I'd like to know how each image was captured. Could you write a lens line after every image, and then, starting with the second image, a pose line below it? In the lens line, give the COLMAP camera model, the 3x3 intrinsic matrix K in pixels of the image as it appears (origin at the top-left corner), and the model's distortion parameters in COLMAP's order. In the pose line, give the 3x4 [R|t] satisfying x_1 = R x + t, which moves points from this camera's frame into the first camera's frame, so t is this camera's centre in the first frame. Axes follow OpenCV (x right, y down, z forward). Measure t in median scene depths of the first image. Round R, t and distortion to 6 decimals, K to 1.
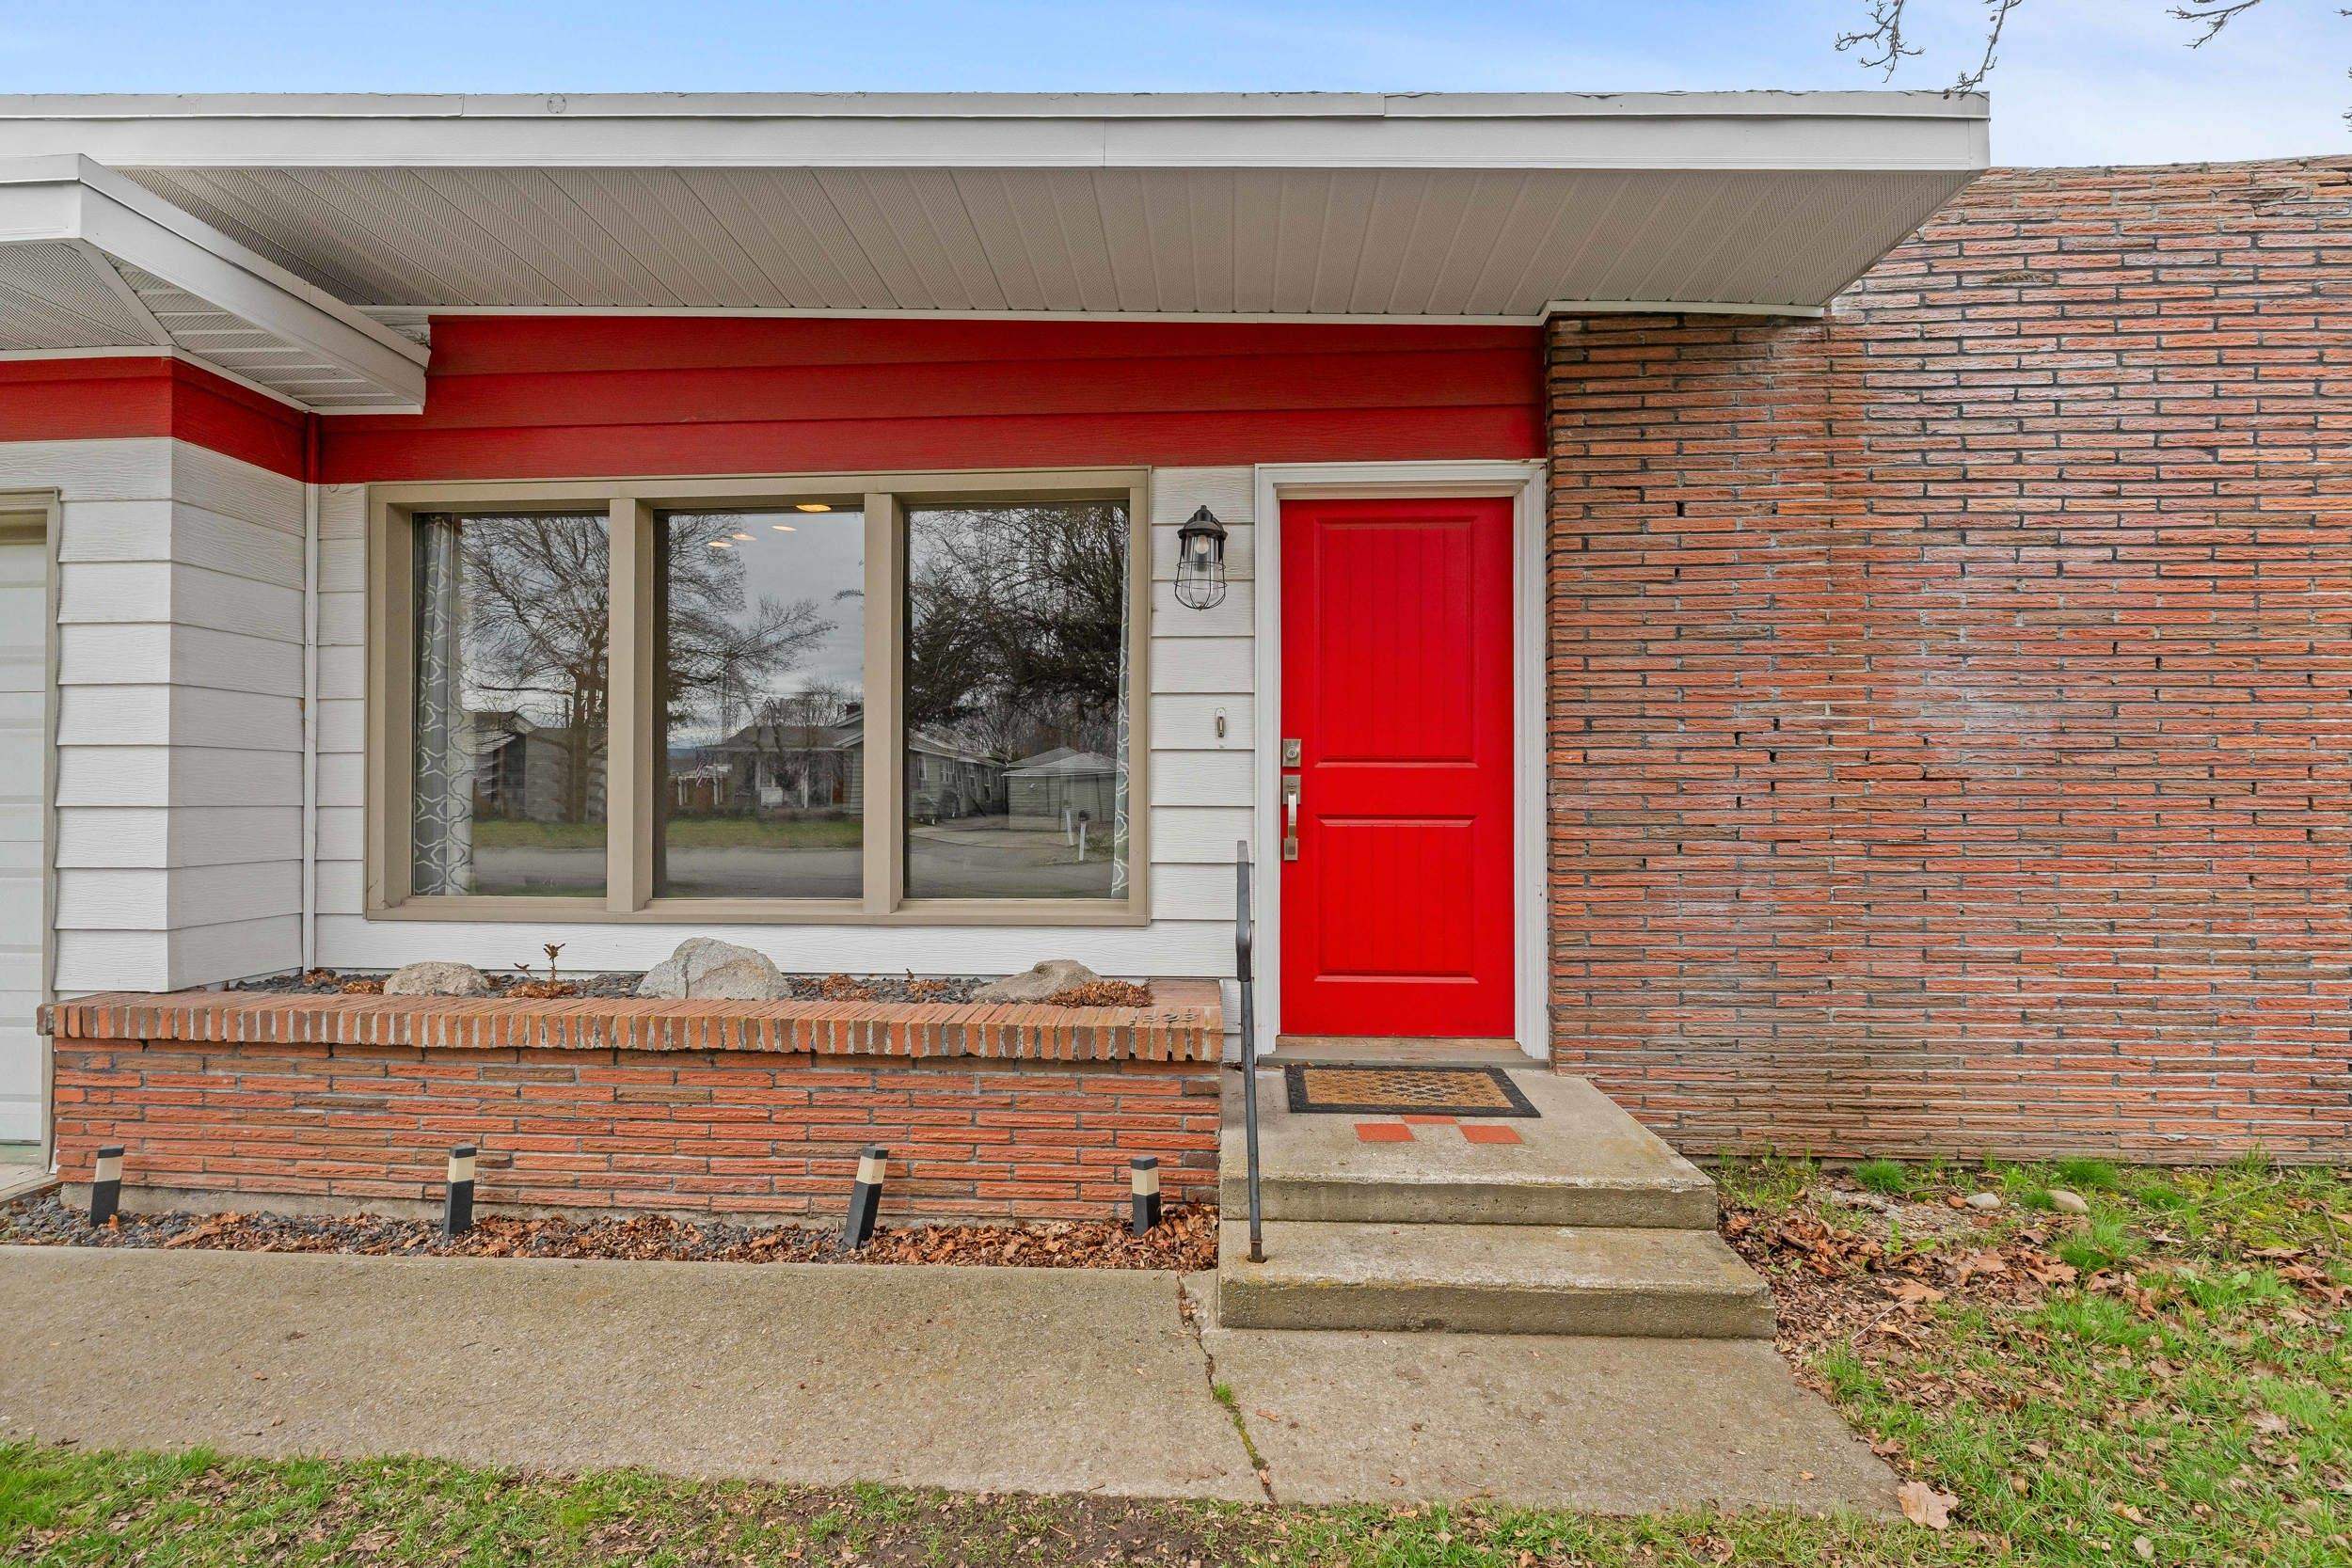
lens RADIAL K [[1076.3, 0, 1173.8], [0, 1076.3, 793.9], [0, 0, 1]] dist [-0.001268, -0.000049]
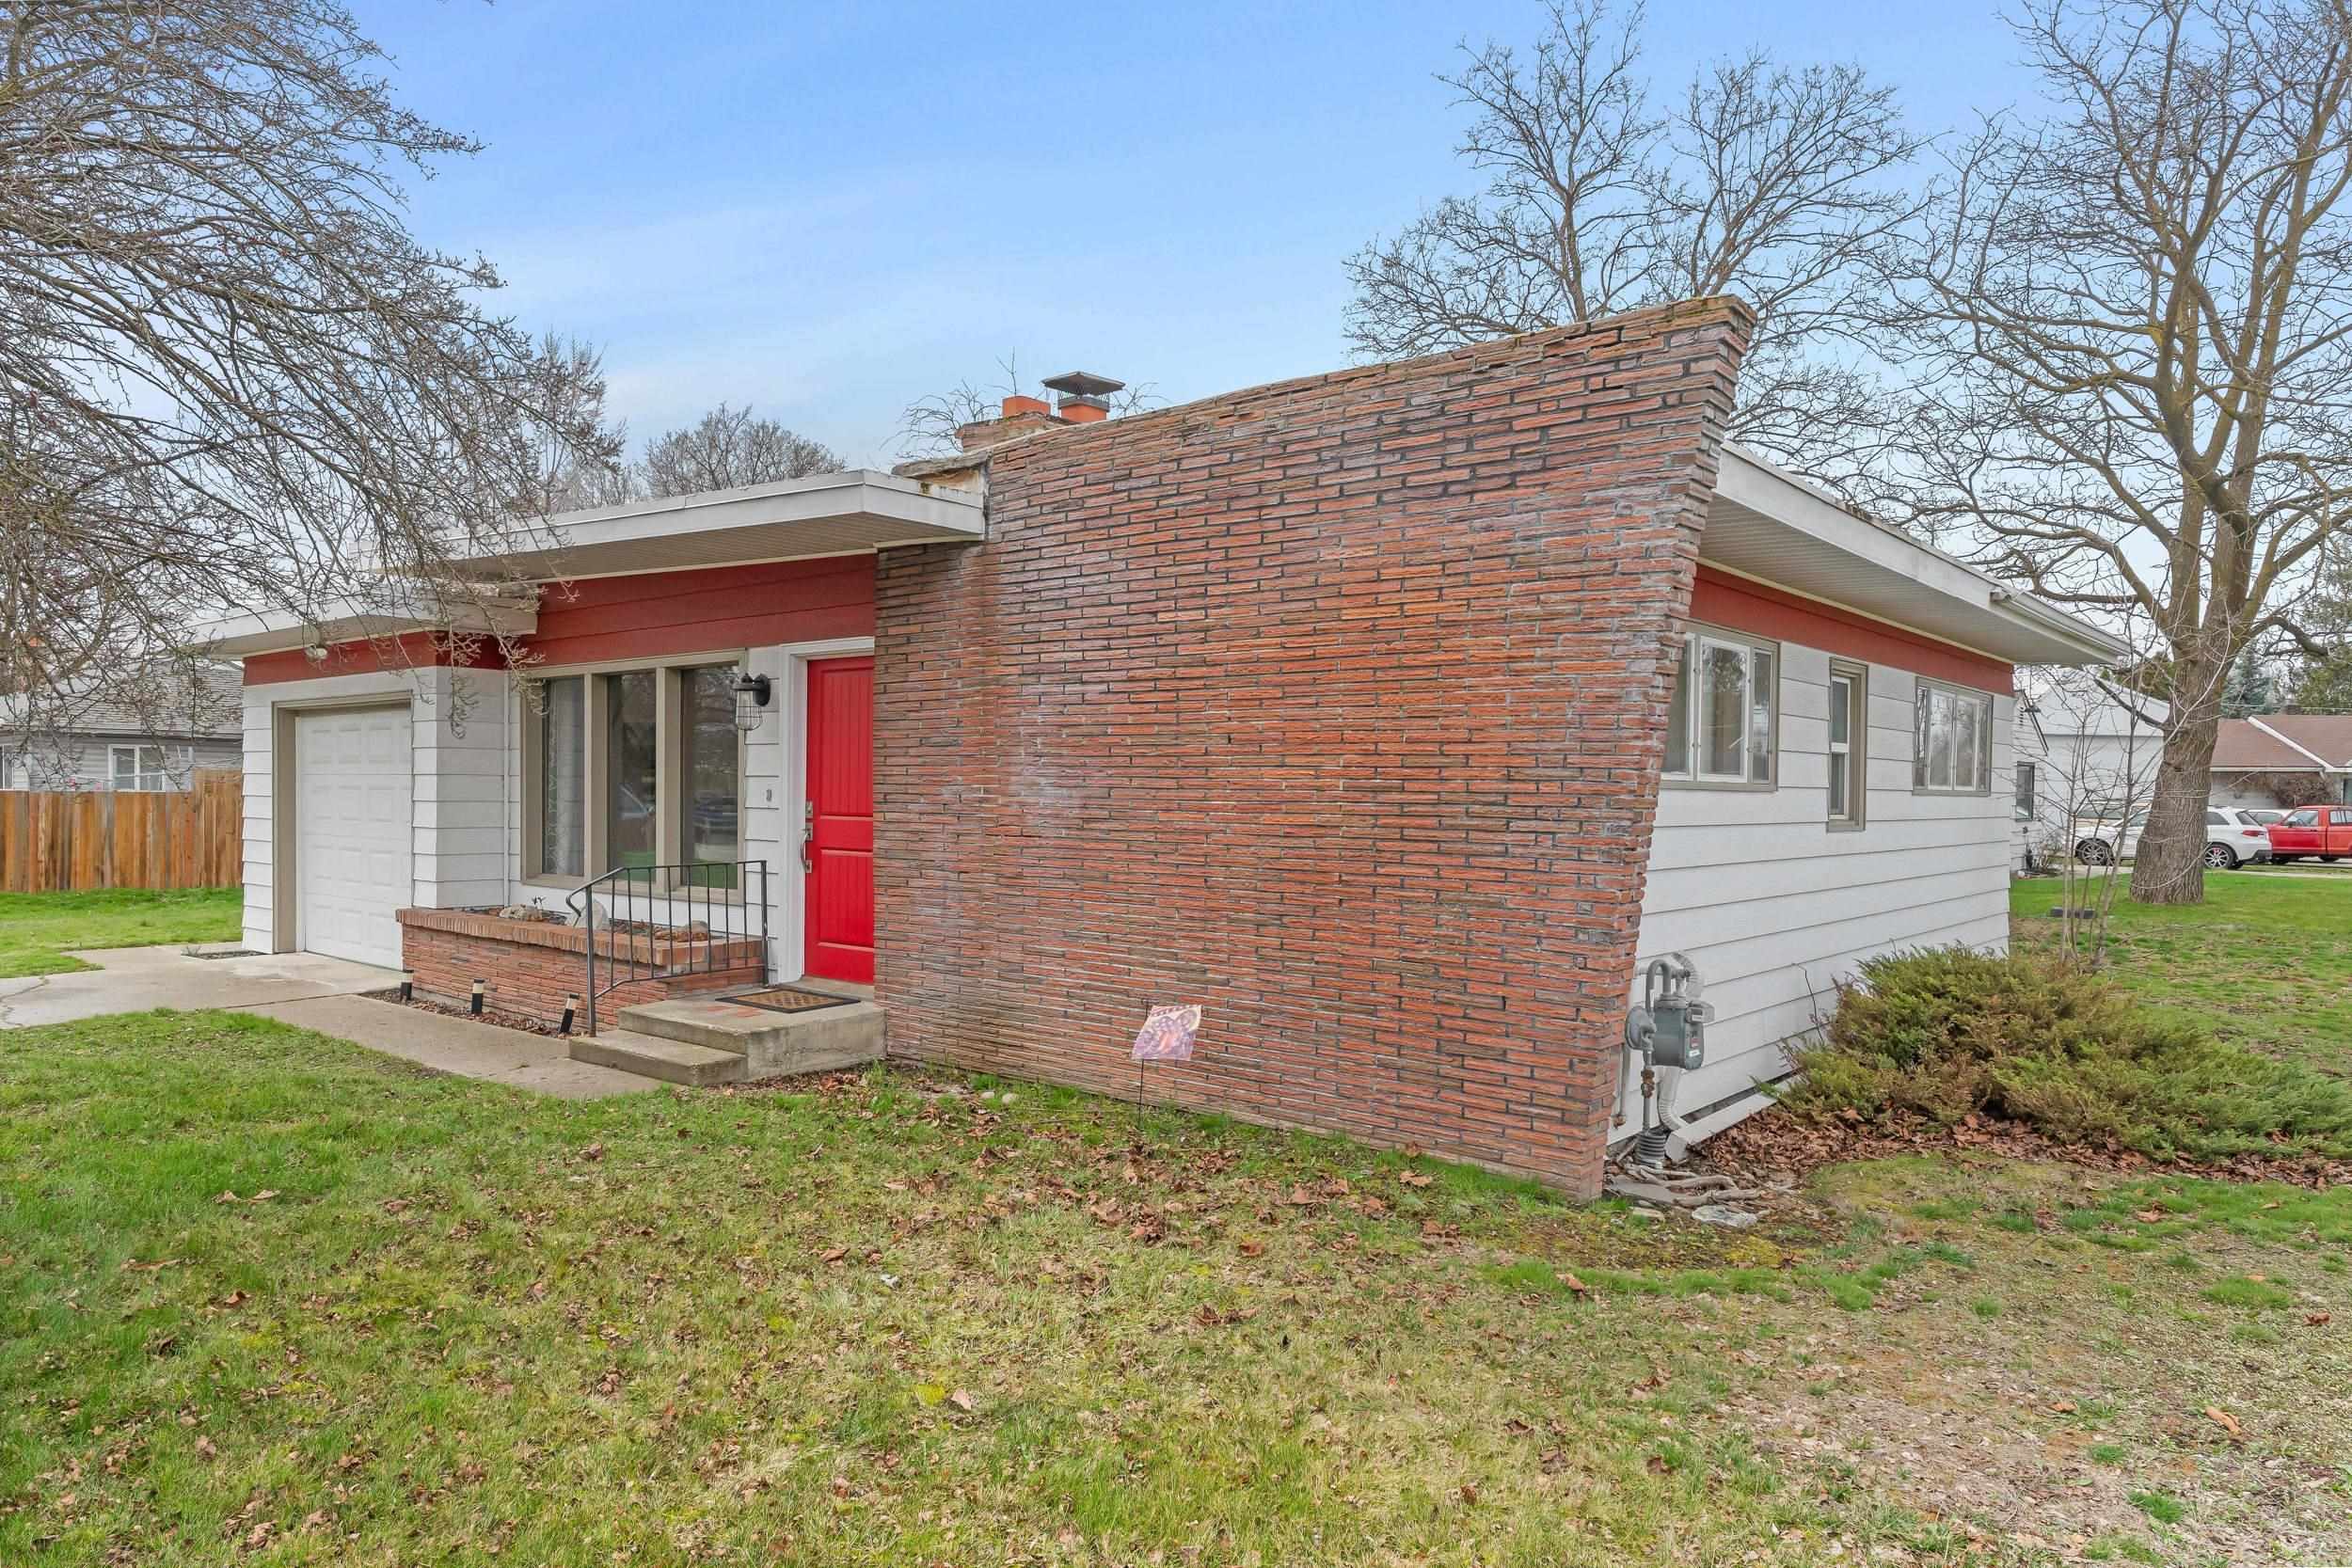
lens RADIAL K [[1504.2, 0, 1175.6], [0, 1504.2, 786.9], [0, 0, 1]] dist [-0.003924, -0.000173]
pose [[0.795778, 0.005535, -0.605564, 2.200231], [0.005175, 0.999860, 0.015940, -0.118717], [0.605567, -0.015819, 0.795637, -0.593533]]
